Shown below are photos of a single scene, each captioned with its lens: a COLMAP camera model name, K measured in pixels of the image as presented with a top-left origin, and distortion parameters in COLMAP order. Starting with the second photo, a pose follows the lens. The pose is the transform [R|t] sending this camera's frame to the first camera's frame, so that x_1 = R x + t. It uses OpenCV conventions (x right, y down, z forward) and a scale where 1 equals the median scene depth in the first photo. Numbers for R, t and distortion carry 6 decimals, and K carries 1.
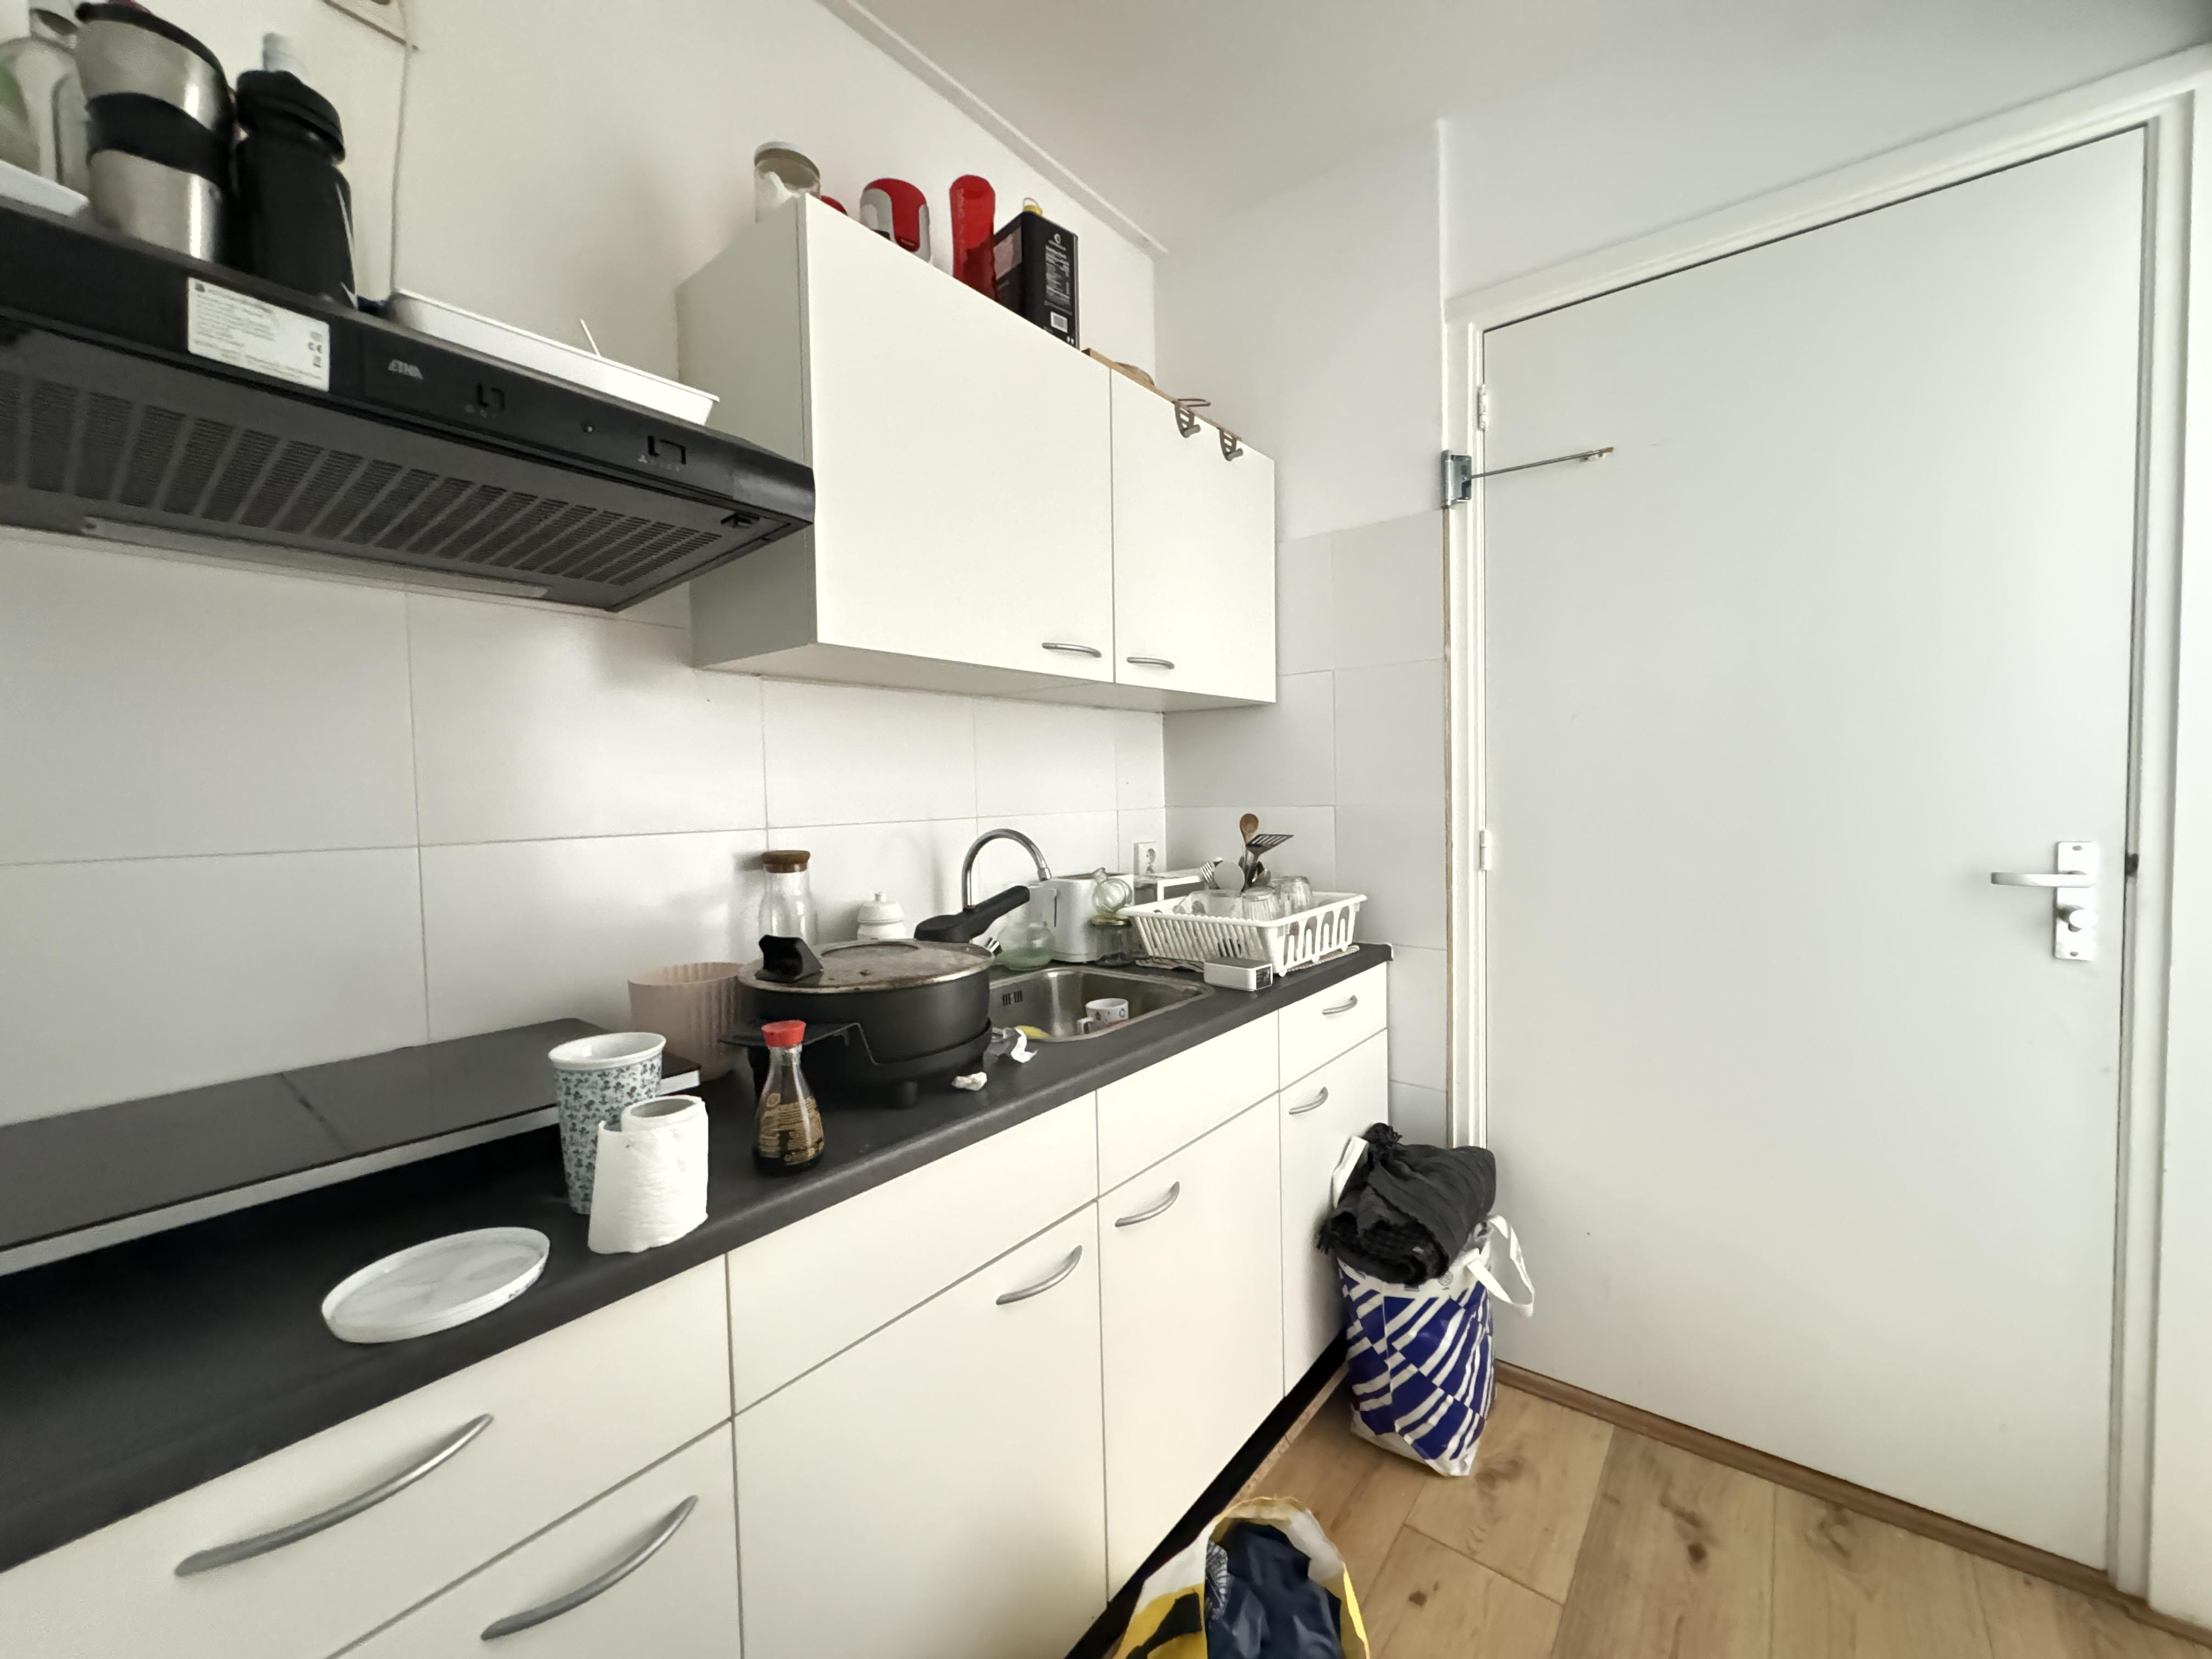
lens RADIAL K [[878.5, 0, 1102.2], [0, 878.5, 824.8], [0, 0, 1]] dist [0.003383, 0.000541]
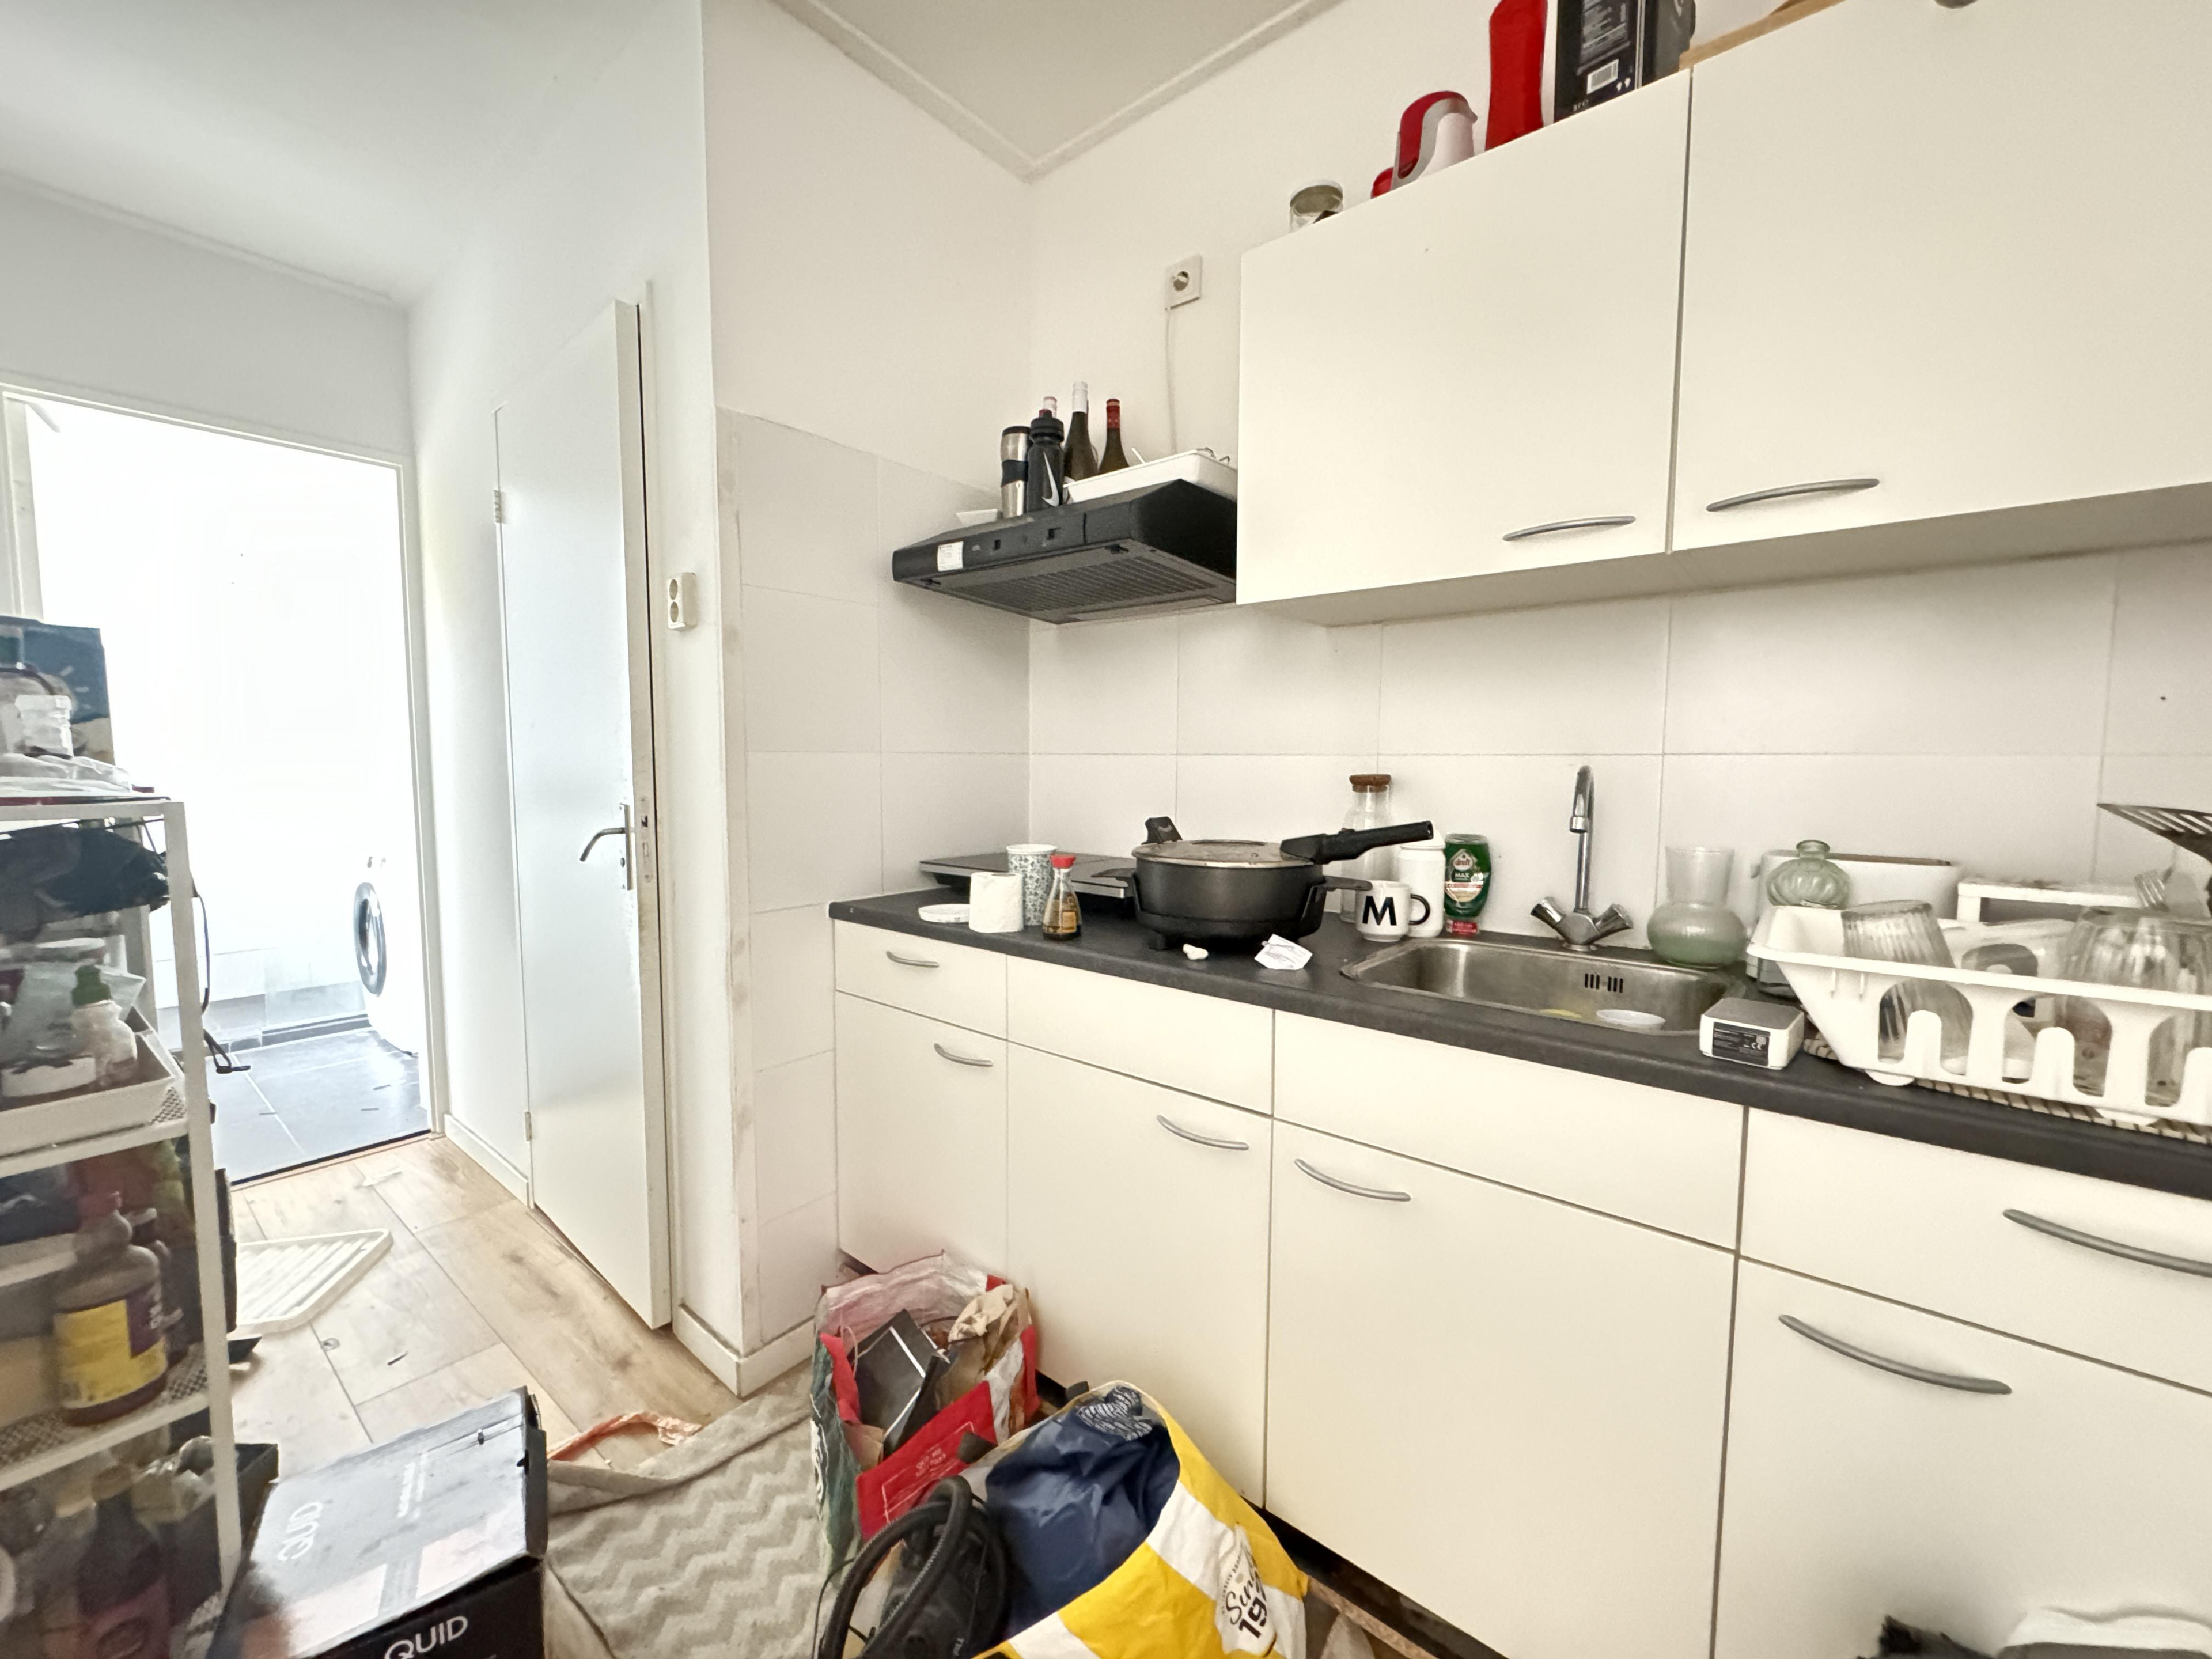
lens RADIAL K [[878.5, 0, 1102.7], [0, 878.5, 825.4], [0, 0, 1]] dist [0.003383, 0.000541]
pose [[-0.008721, 0.094716, -0.995466, 0.781779], [-0.045977, 0.994413, 0.095019, 0.002563], [0.998904, 0.046597, -0.004317, 0.636861]]
